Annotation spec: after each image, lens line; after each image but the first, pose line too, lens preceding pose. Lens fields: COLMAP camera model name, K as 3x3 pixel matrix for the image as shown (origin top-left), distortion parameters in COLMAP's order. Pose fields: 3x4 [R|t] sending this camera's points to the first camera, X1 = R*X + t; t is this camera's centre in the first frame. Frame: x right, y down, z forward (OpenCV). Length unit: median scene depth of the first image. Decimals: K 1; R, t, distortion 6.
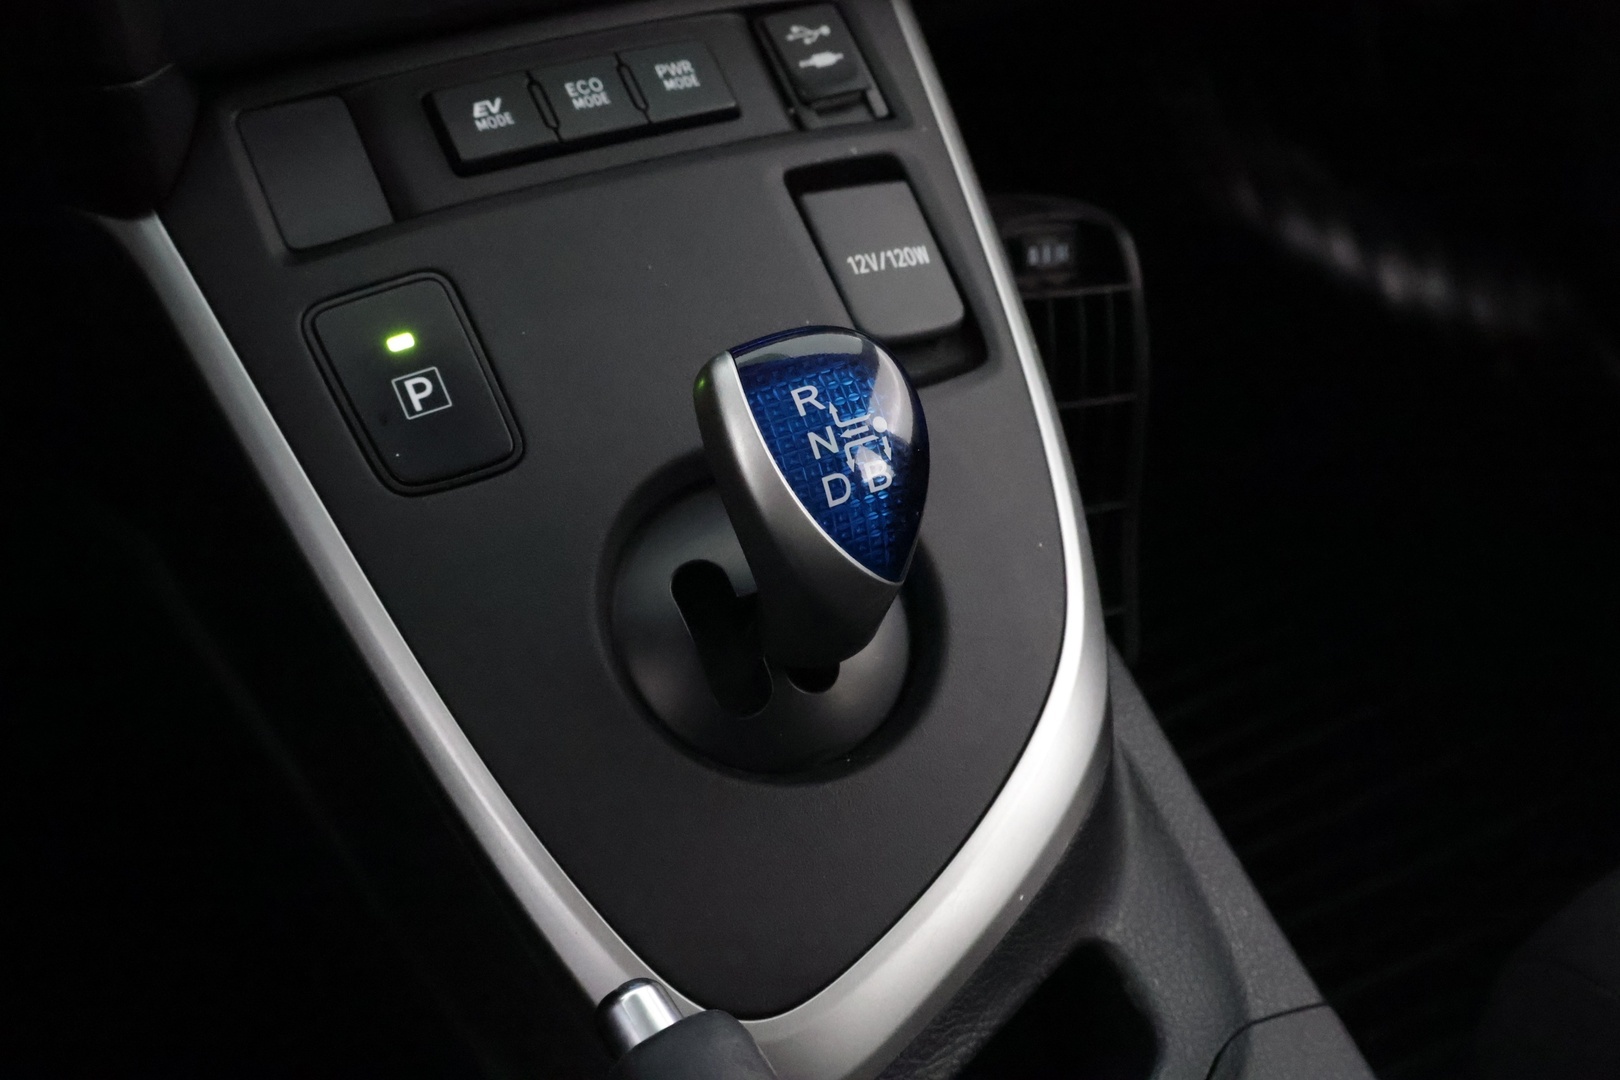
lens RADIAL K [[2343.9, 0, 810.0], [0, 2343.9, 540.0], [0, 0, 1]] dist [0.006073, 0.049216]
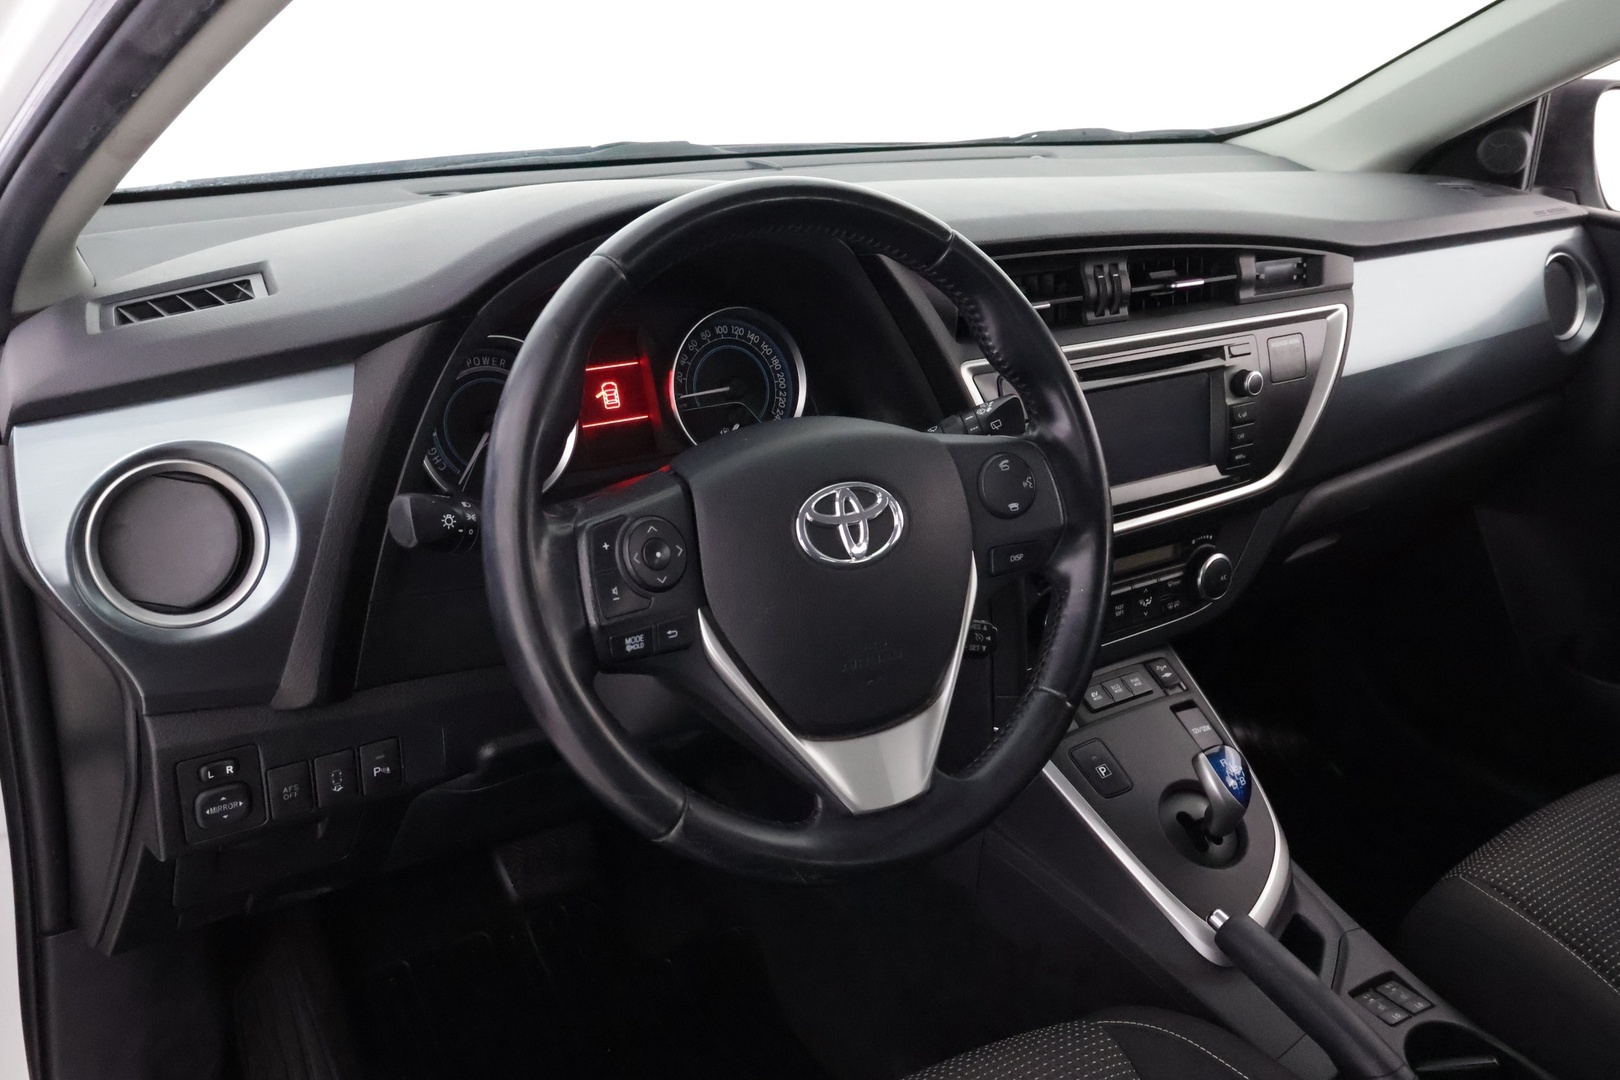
lens RADIAL K [[1431.8, 0, 813.1], [0, 1431.8, 574.7], [0, 0, 1]] dist [0.034807, -0.002358]
pose [[0.995454, -0.056968, 0.076324, -0.712298], [0.074170, 0.966422, -0.246022, 0.148297], [-0.059746, 0.250564, 0.966255, -1.145842]]
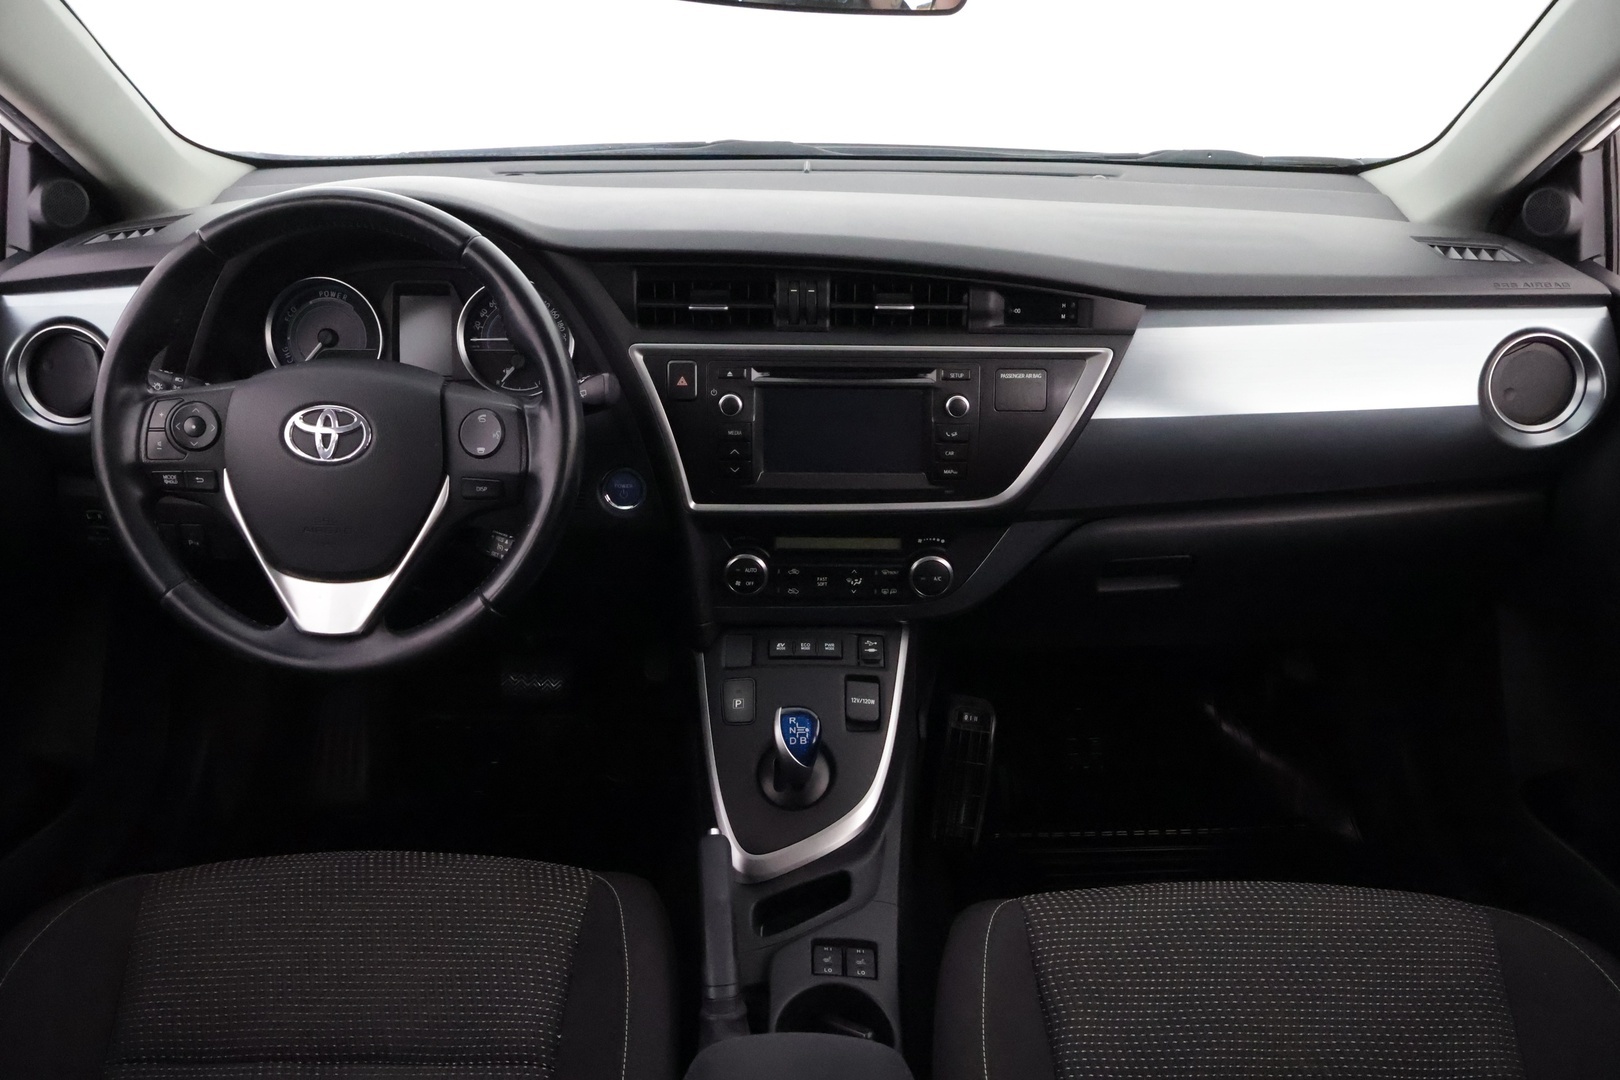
lens RADIAL K [[1343.9, 0, 811.3], [0, 1343.9, 571.9], [0, 0, 1]] dist [0.006642, 0.006297]
pose [[0.867134, 0.176632, -0.465703, 1.001777], [-0.270318, 0.952216, -0.142174, 0.022637], [0.418338, 0.249172, 0.873446, -1.125096]]
